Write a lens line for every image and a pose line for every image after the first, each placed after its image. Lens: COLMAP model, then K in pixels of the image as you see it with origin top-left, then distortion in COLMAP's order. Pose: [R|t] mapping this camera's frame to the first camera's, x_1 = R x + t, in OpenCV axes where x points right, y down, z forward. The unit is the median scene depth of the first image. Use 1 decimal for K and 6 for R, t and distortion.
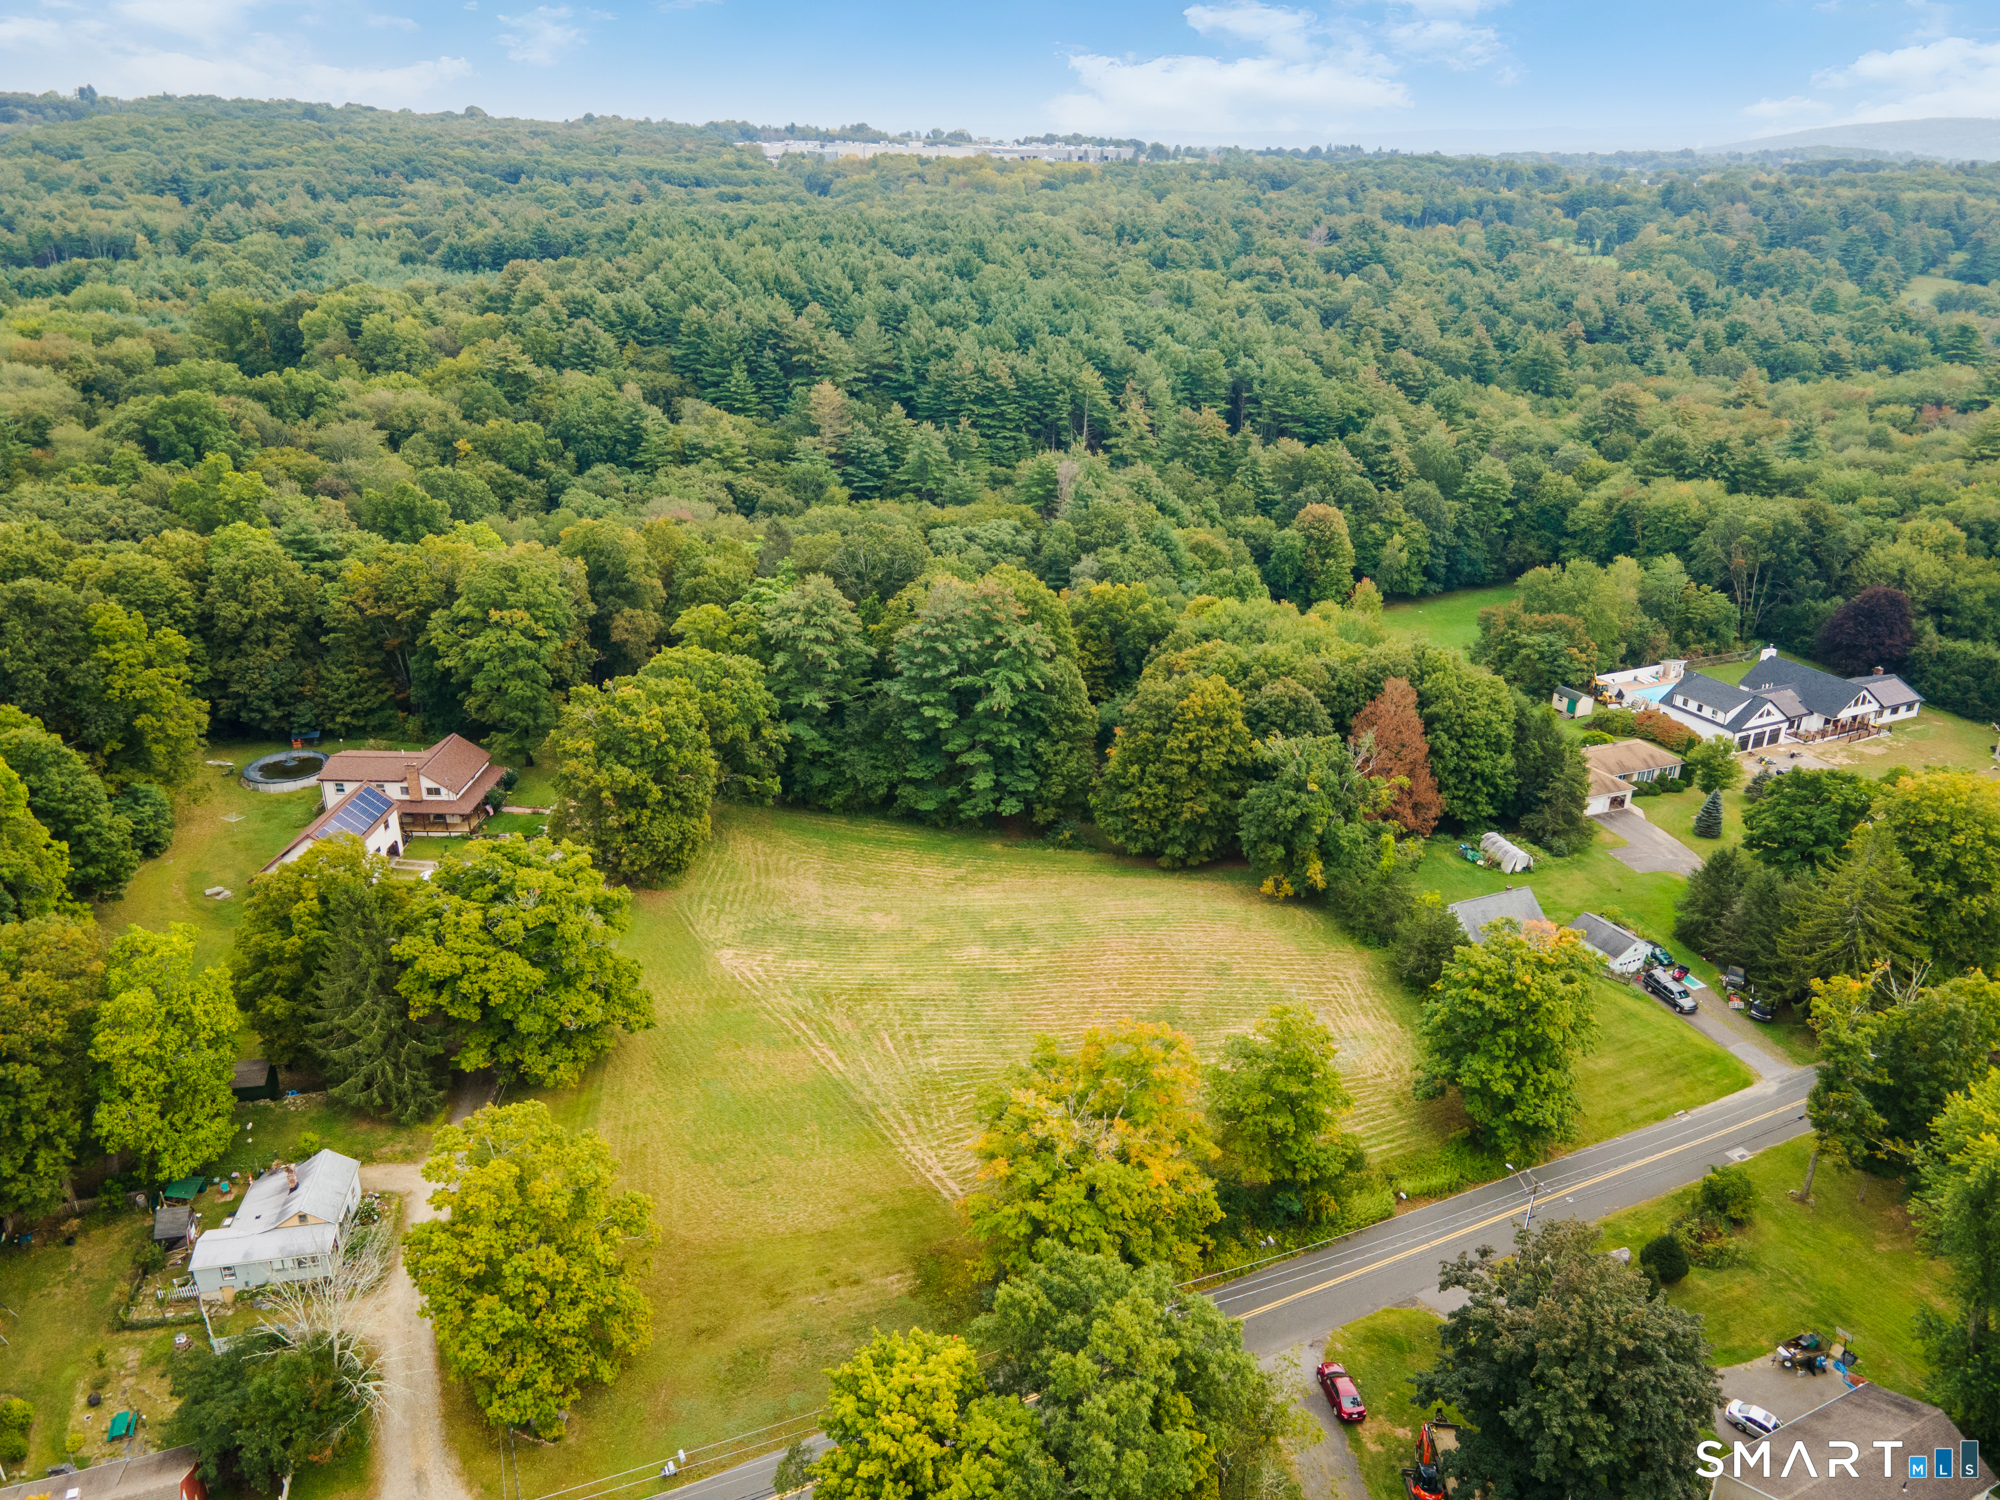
lens RADIAL K [[1441.9, 0, 1005.5], [0, 1441.9, 750.6], [0, 0, 1]] dist [0.013999, 0.042502]
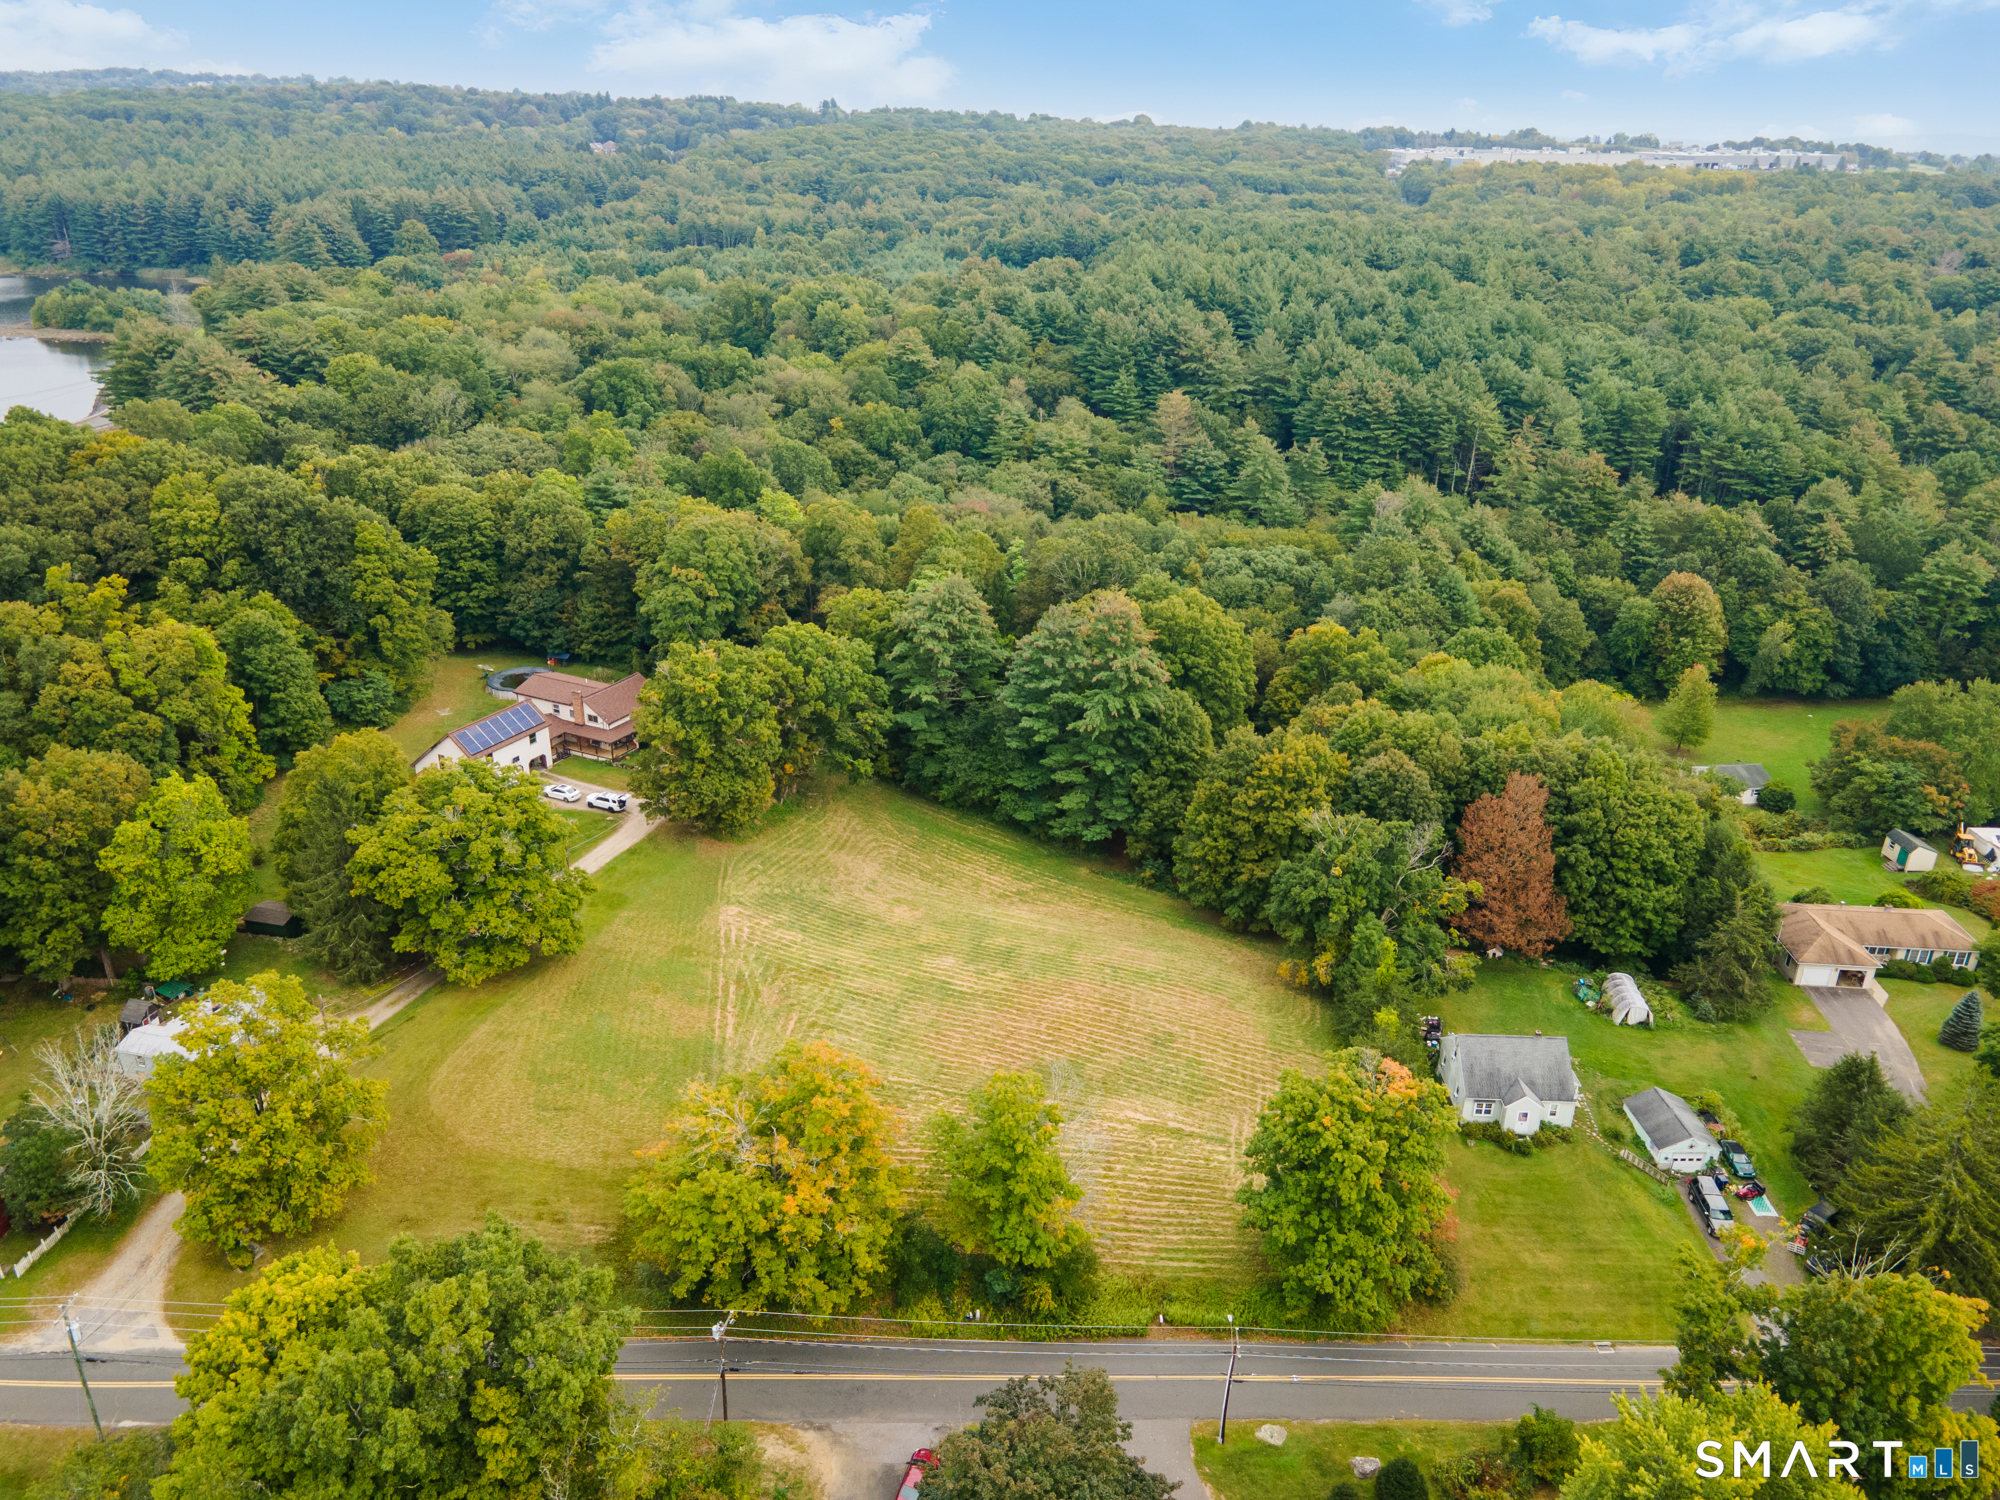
lens RADIAL K [[1441.9, 0, 1005.5], [0, 1441.9, 750.6], [0, 0, 1]] dist [0.013999, 0.042502]
pose [[0.909005, 0.172217, -0.379541, 0.237828], [-0.173509, 0.984342, 0.031089, -0.027426], [0.378953, 0.037593, 0.924652, 0.056977]]
